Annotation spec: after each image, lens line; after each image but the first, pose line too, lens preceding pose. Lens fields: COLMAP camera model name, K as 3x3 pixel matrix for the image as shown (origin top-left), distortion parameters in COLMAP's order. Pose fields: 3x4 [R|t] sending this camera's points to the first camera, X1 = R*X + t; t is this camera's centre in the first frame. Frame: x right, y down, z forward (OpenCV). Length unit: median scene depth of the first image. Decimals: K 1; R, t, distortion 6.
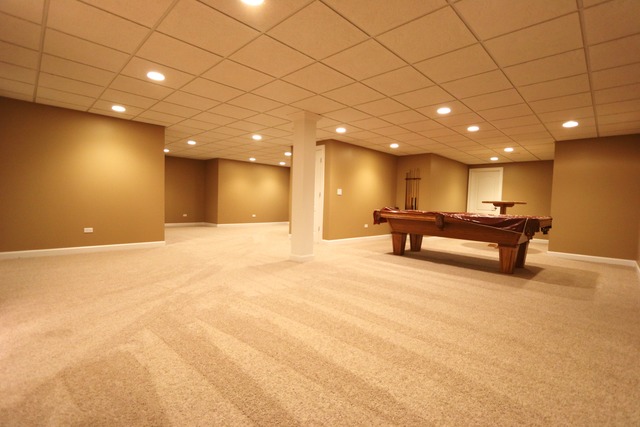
lens RADIAL K [[291.0, 0, 335.6], [0, 291.0, 220.2], [0, 0, 1]] dist [-0.020508, 0.000138]
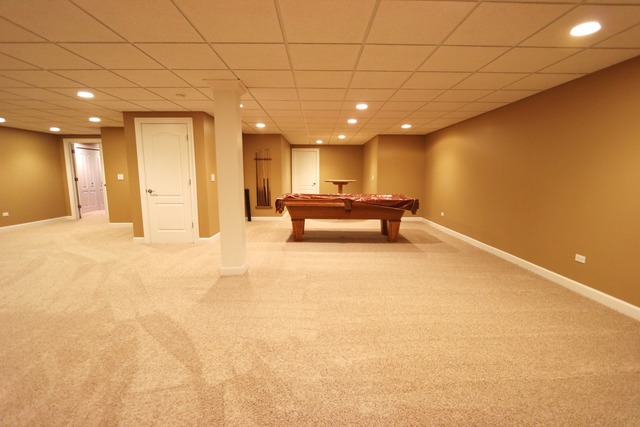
lens RADIAL K [[291.0, 0, 321.0], [0, 291.0, 212.6], [0, 0, 1]] dist [-0.020508, 0.000138]
pose [[0.719322, -0.114692, 0.685144, -0.401182], [0.059429, 0.992821, 0.103803, -0.078118], [-0.692130, -0.033951, 0.720974, 0.229340]]
